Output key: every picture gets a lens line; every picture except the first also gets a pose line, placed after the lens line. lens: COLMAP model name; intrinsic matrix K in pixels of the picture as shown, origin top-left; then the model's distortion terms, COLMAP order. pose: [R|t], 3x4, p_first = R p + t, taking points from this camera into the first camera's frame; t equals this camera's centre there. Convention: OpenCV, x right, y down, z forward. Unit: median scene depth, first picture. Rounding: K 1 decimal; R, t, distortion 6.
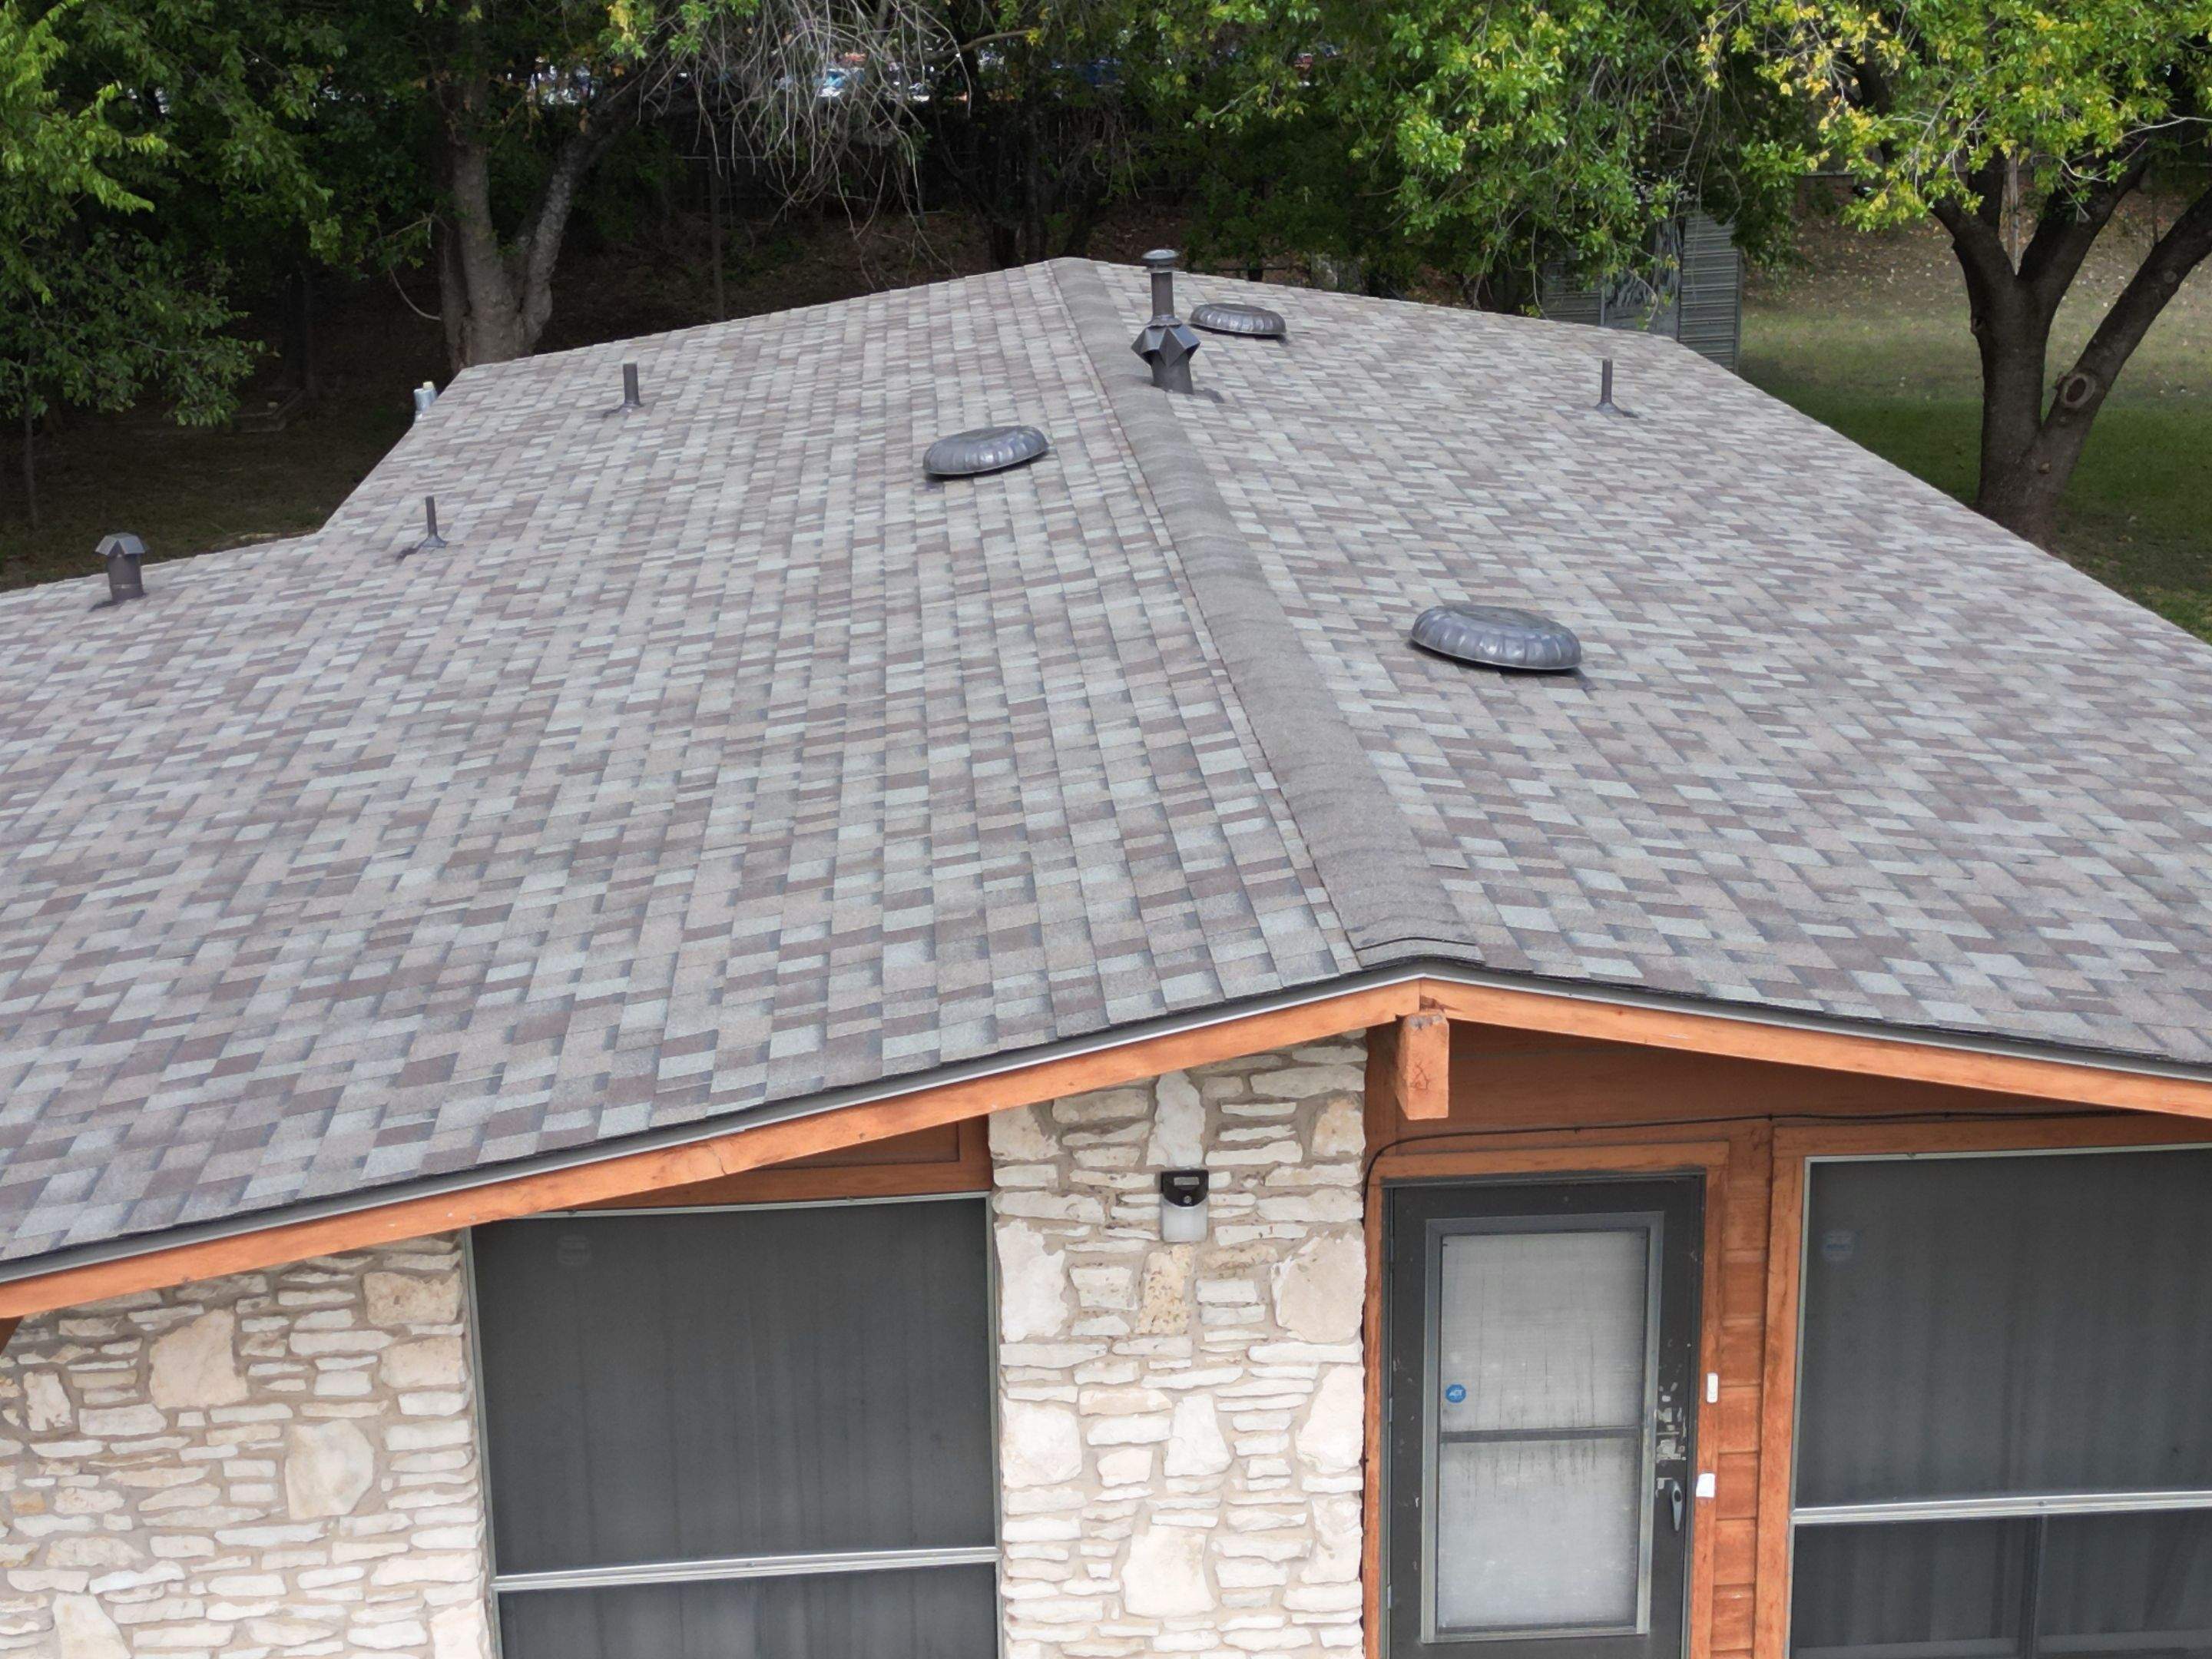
lens RADIAL K [[3067.8, 0, 1098.7], [0, 3067.8, 830.1], [0, 0, 1]] dist [0.212302, -0.697385]
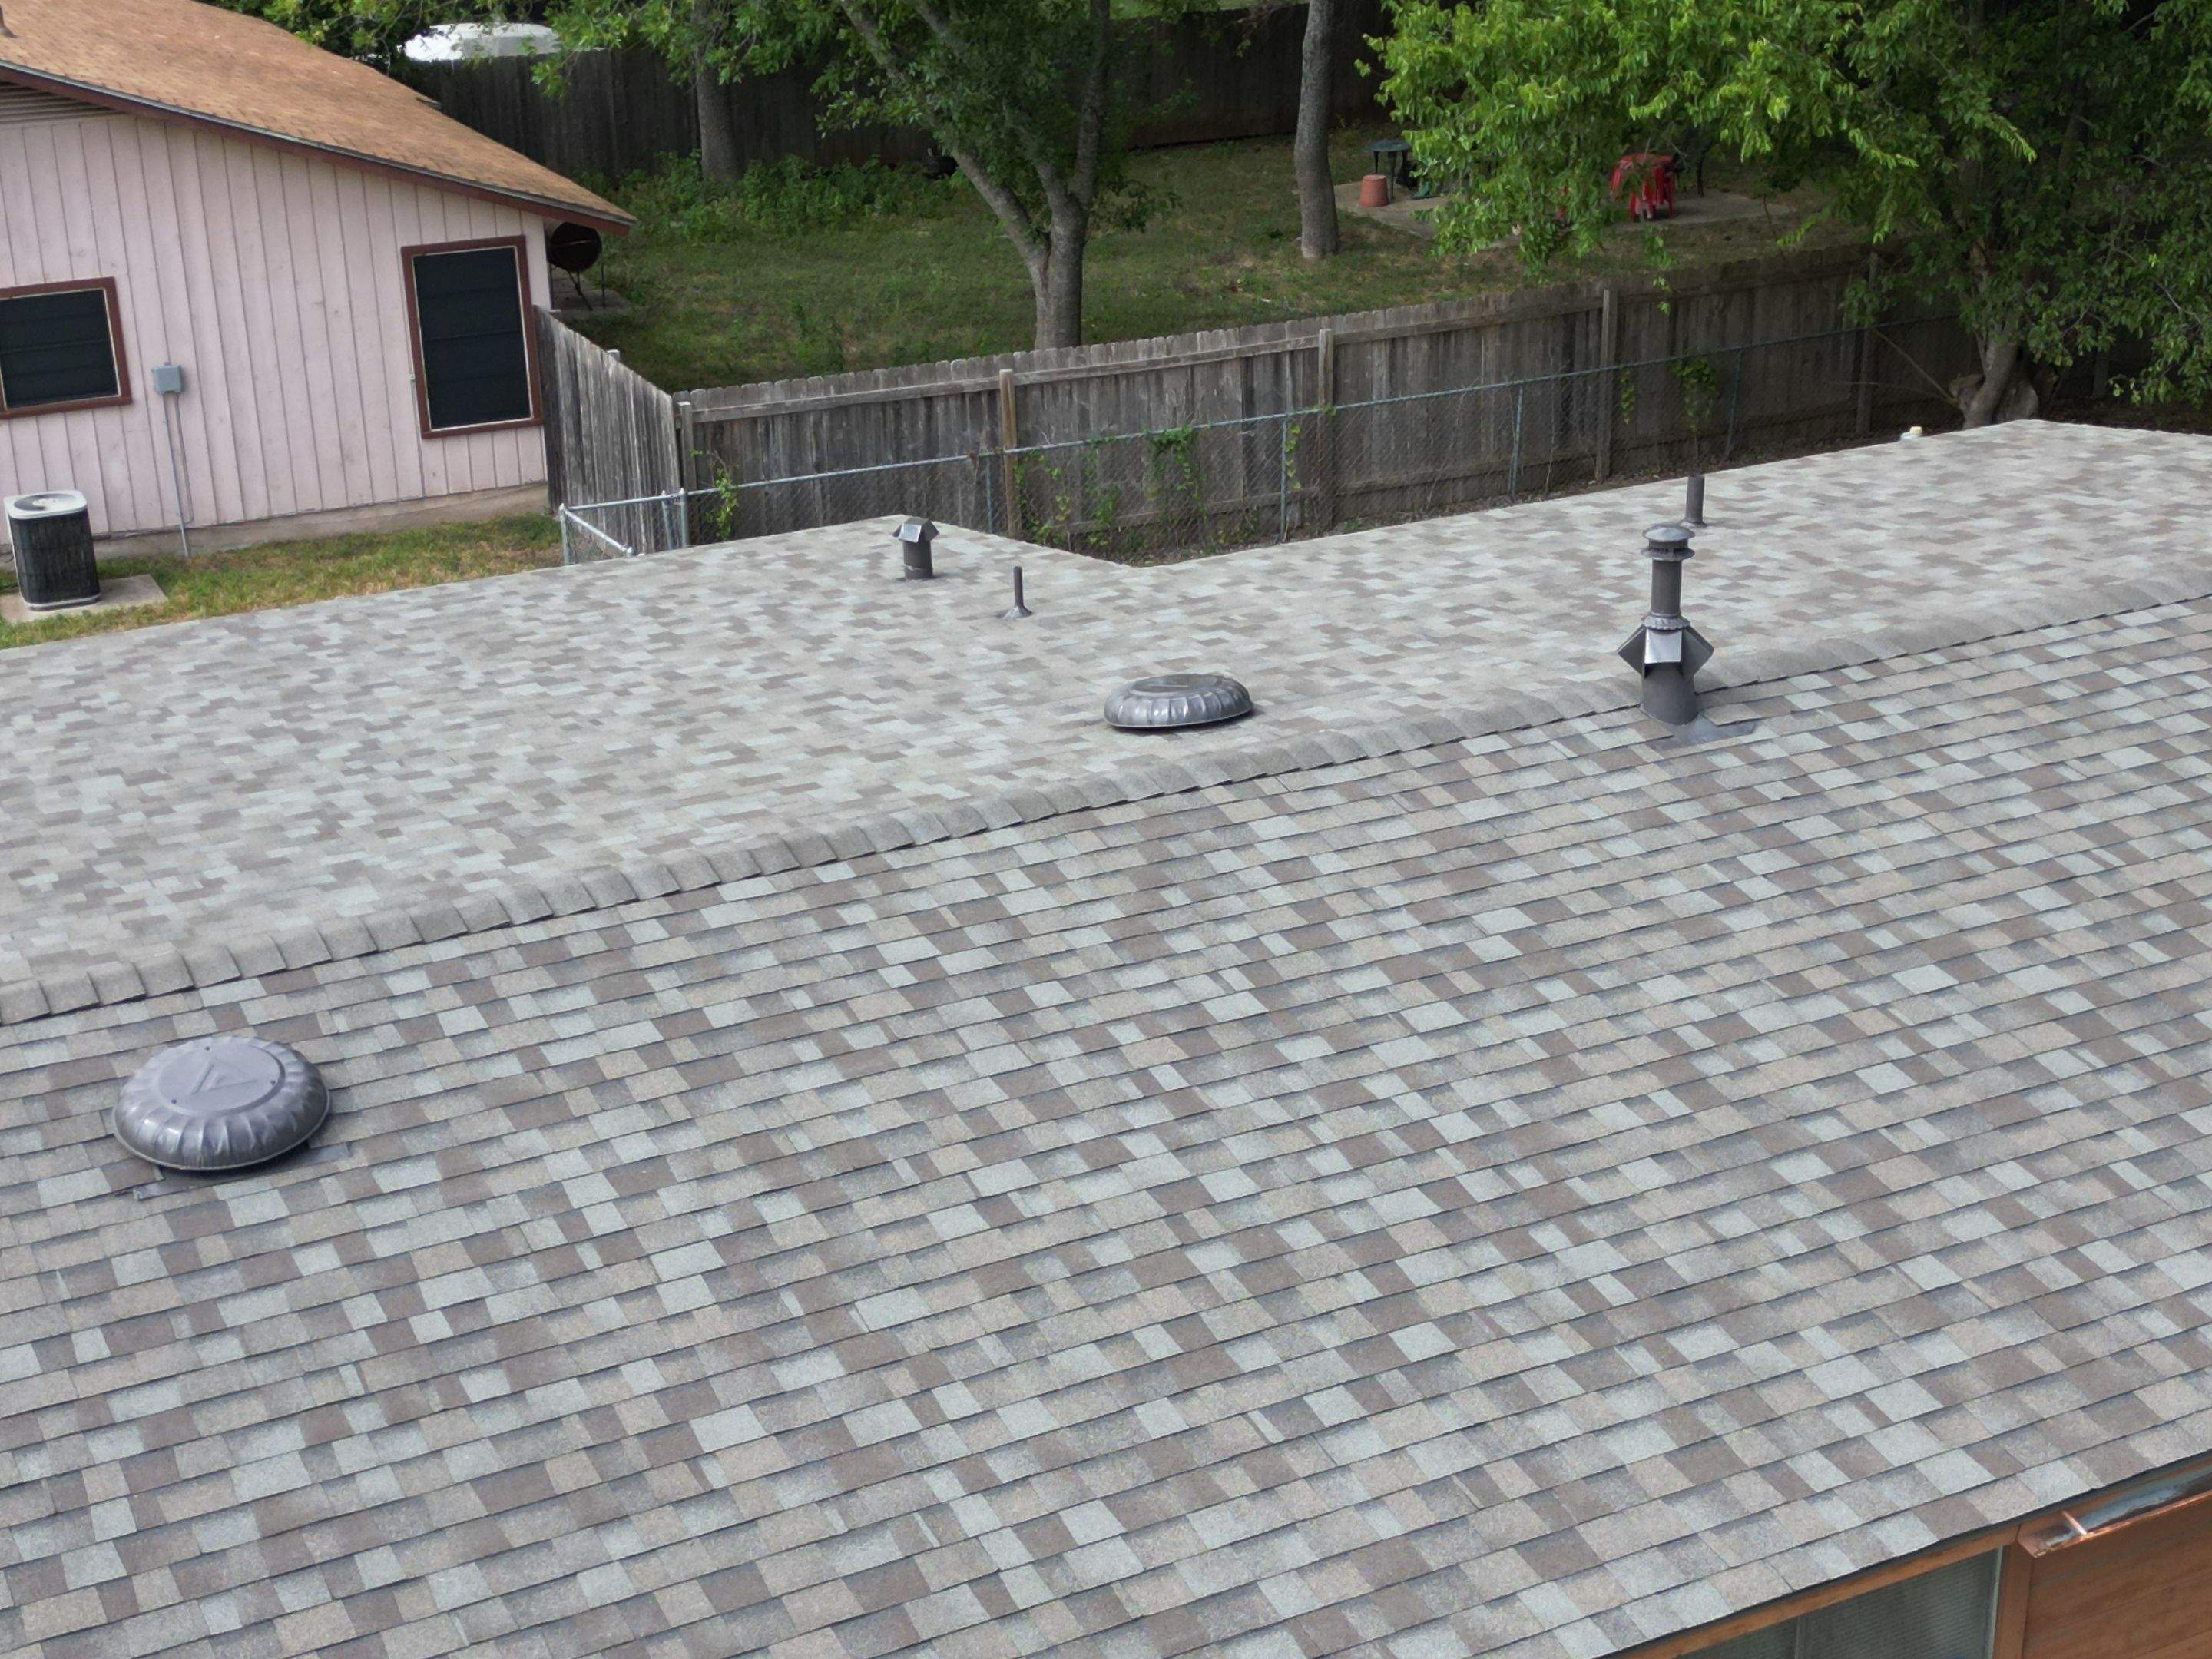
lens RADIAL K [[3067.8, 0, 1098.7], [0, 3067.8, 830.1], [0, 0, 1]] dist [0.212302, -0.697385]
pose [[0.385895, 0.359953, -0.849423, 0.749901], [-0.260056, 0.925845, 0.274194, -0.348101], [0.885131, 0.115087, 0.450886, 0.672623]]
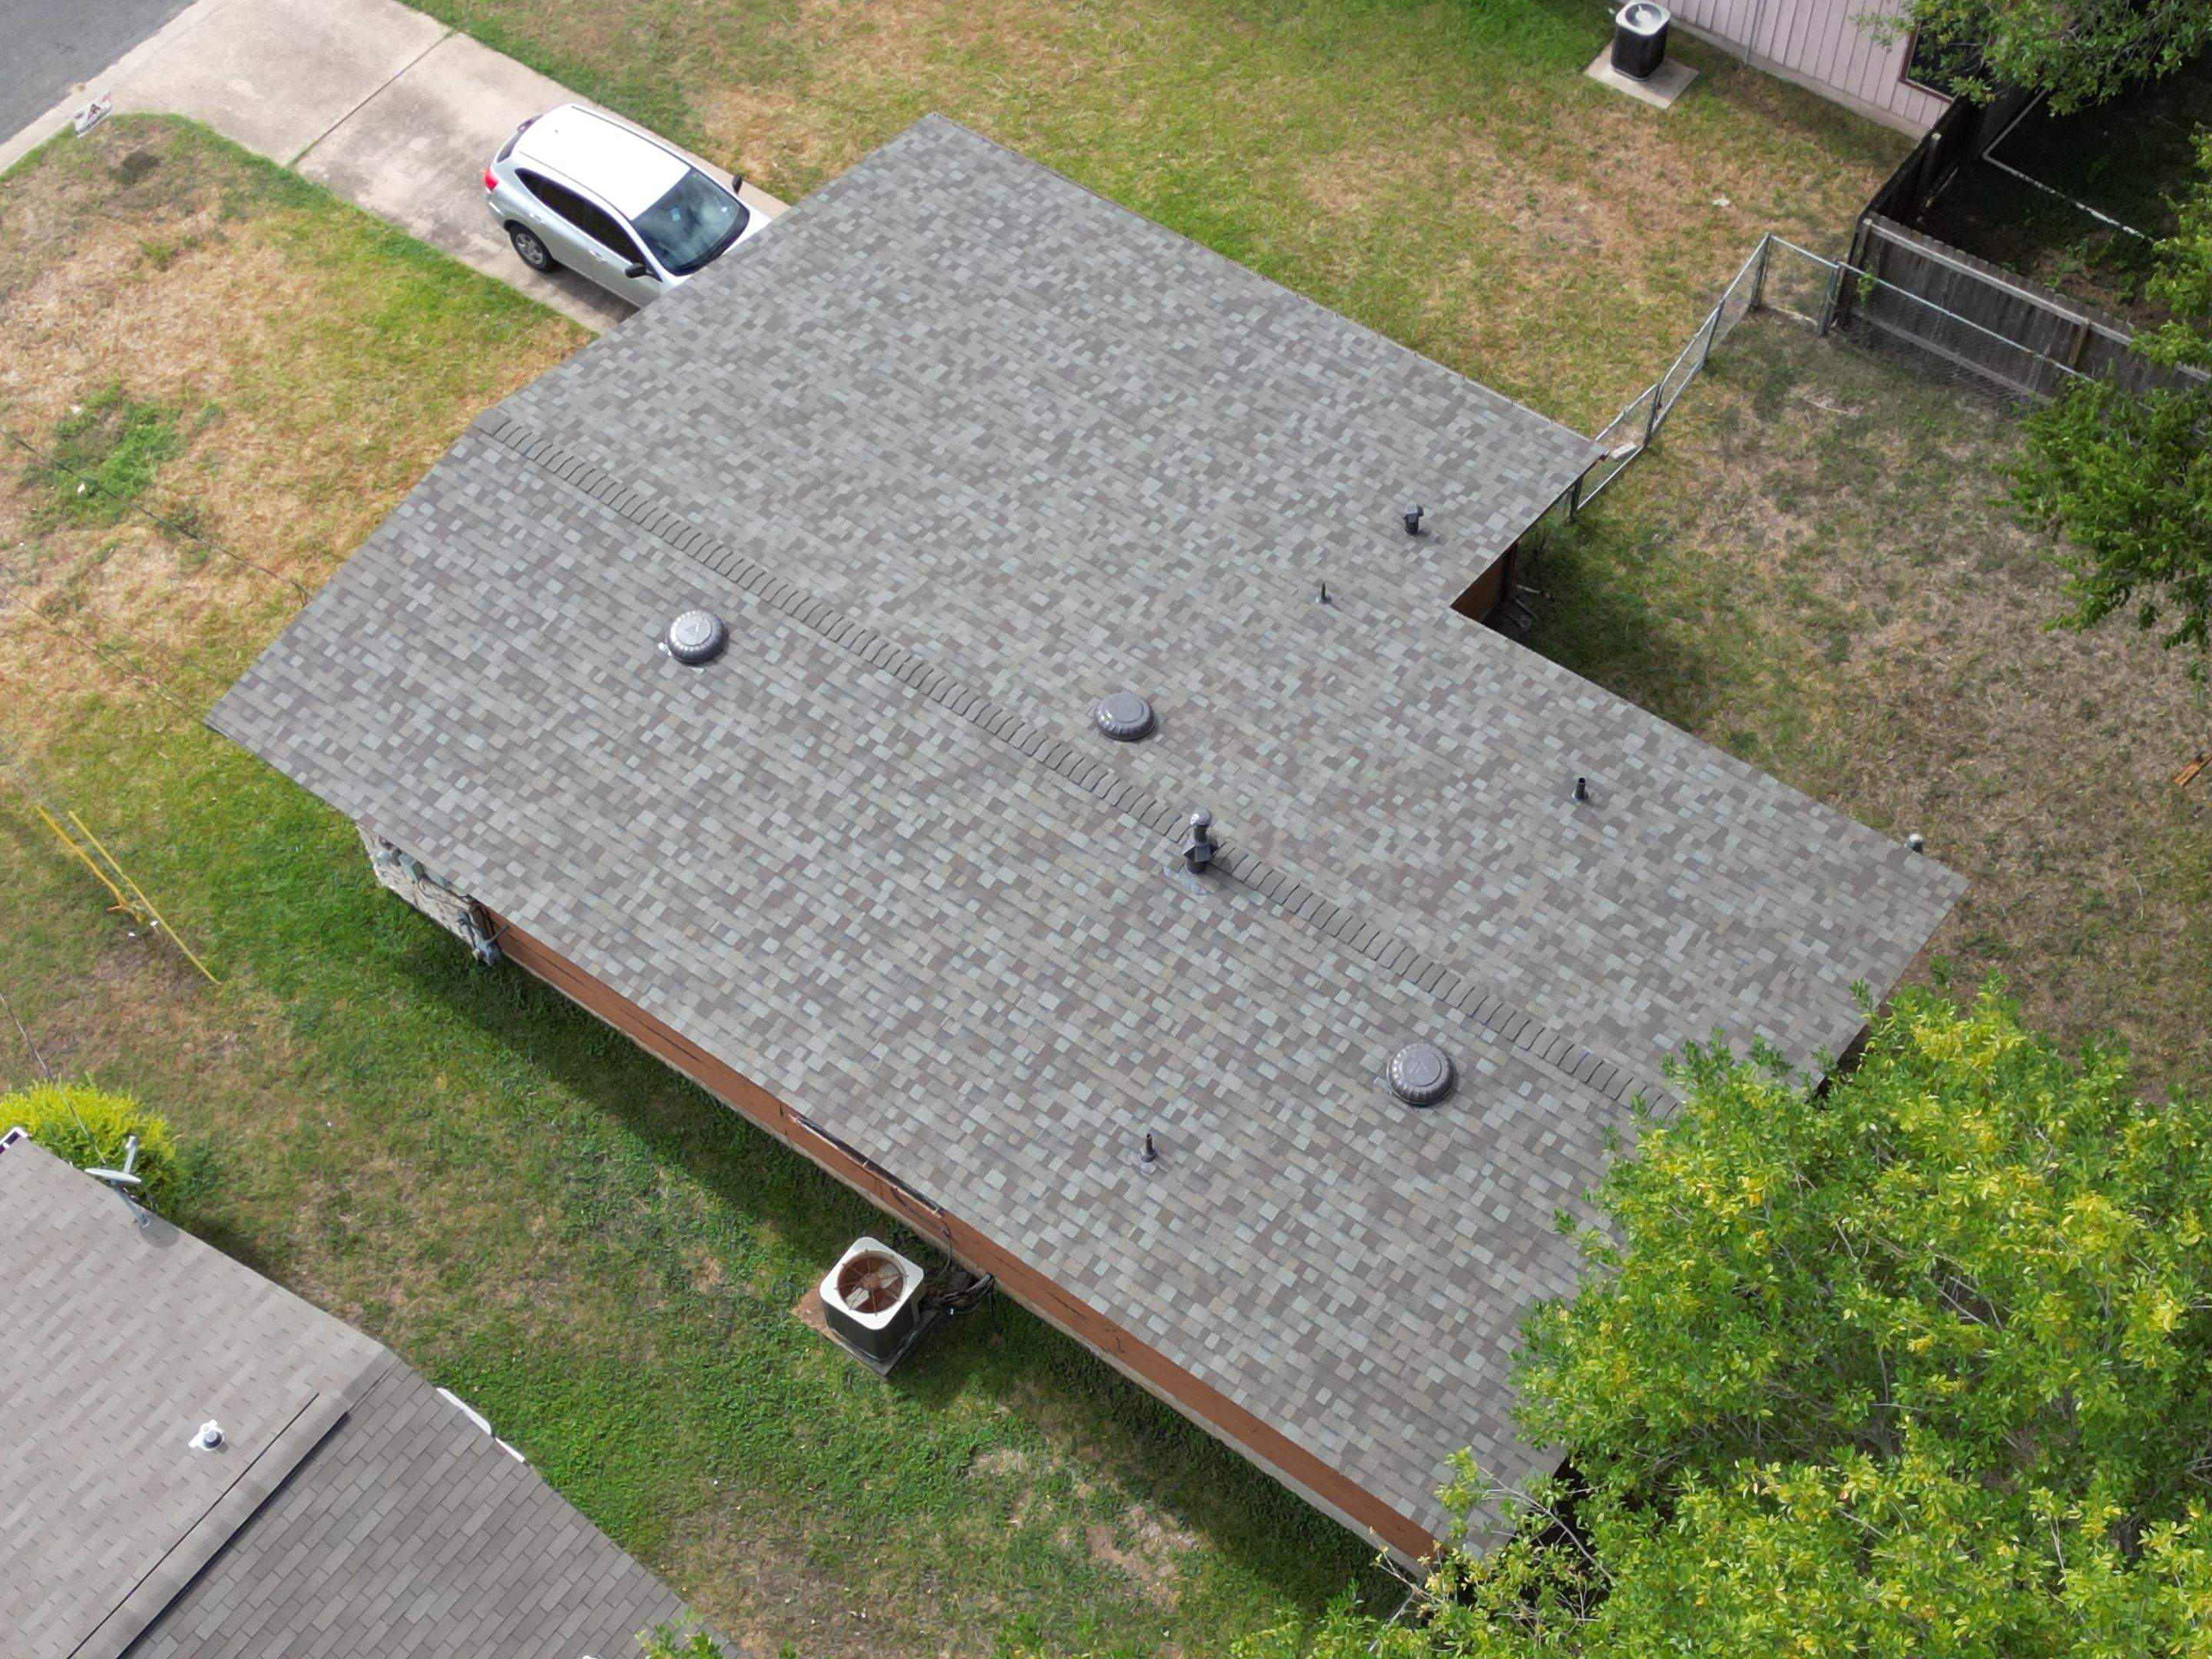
lens RADIAL K [[3067.8, 0, 1098.7], [0, 3067.8, 830.1], [0, 0, 1]] dist [0.212302, -0.697385]
pose [[-0.643842, 0.639771, -0.419714, 0.981389], [-0.195653, 0.392643, 0.898638, -2.143872], [0.739721, 0.660700, -0.127628, 1.439074]]
